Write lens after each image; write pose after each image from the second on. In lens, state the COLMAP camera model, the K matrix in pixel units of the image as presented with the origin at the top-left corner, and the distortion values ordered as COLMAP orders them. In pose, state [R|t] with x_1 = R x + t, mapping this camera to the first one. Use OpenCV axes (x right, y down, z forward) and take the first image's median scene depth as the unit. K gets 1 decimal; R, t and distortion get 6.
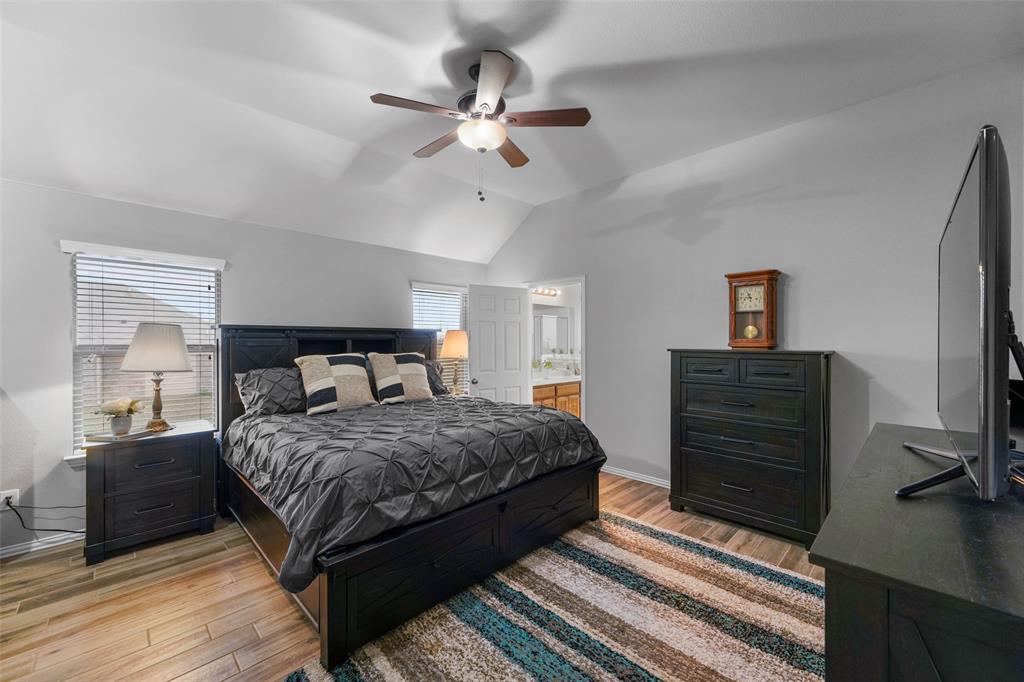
lens RADIAL K [[407.0, 0, 506.7], [0, 407.0, 341.3], [0, 0, 1]] dist [0.002687, -0.000019]
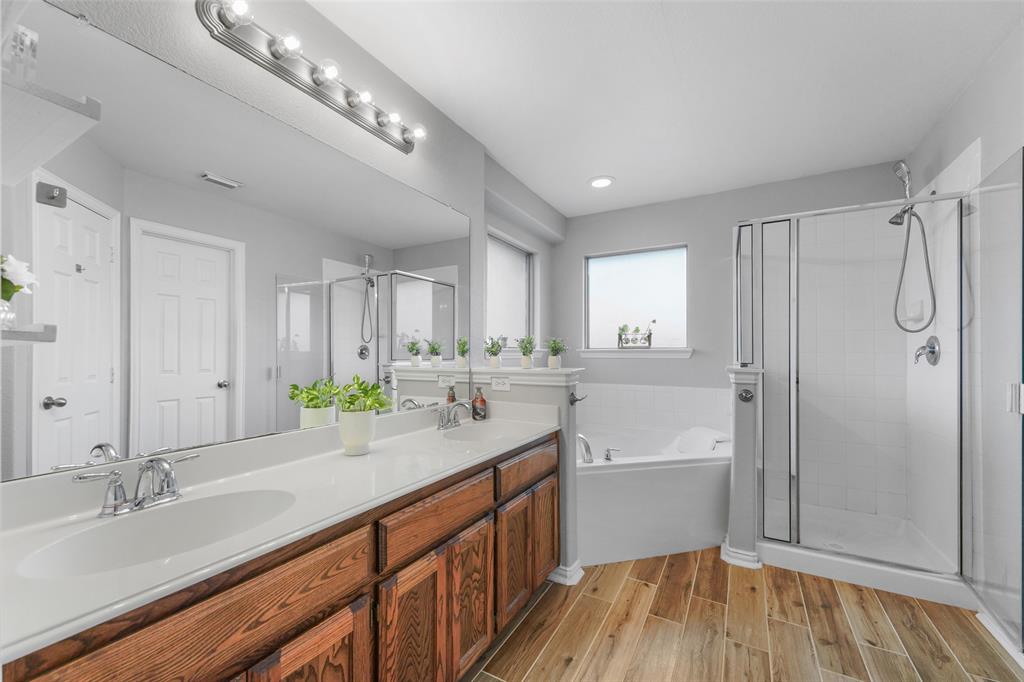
lens RADIAL K [[407.0, 0, 506.7], [0, 407.0, 341.3], [0, 0, 1]] dist [0.002687, -0.000019]
pose [[0.963845, 0.015103, 0.266034, 0.116733], [-0.006803, 0.999462, -0.032096, 0.032913], [-0.266375, 0.029126, 0.963429, 0.744269]]
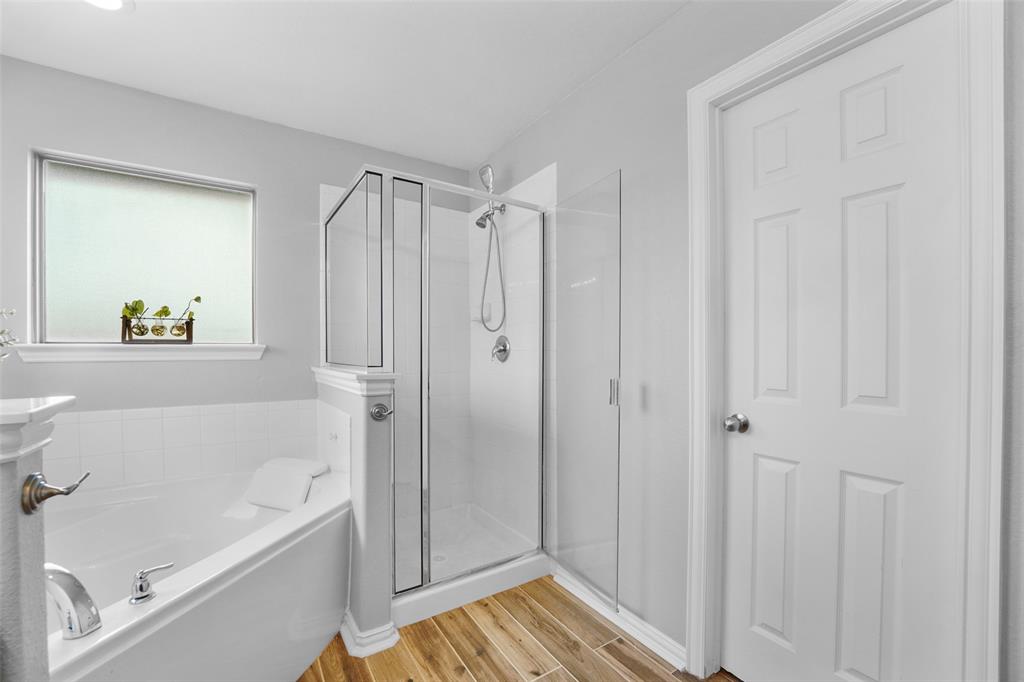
lens RADIAL K [[418.3, 0, 509.6], [0, 418.3, 355.8], [0, 0, 1]] dist [-0.025940, 0.000232]
pose [[0.208598, -0.007501, 0.977973, 0.164993], [0.000054, 0.999971, 0.007658, 0.031093], [-0.978001, -0.001544, 0.208592, 0.867462]]
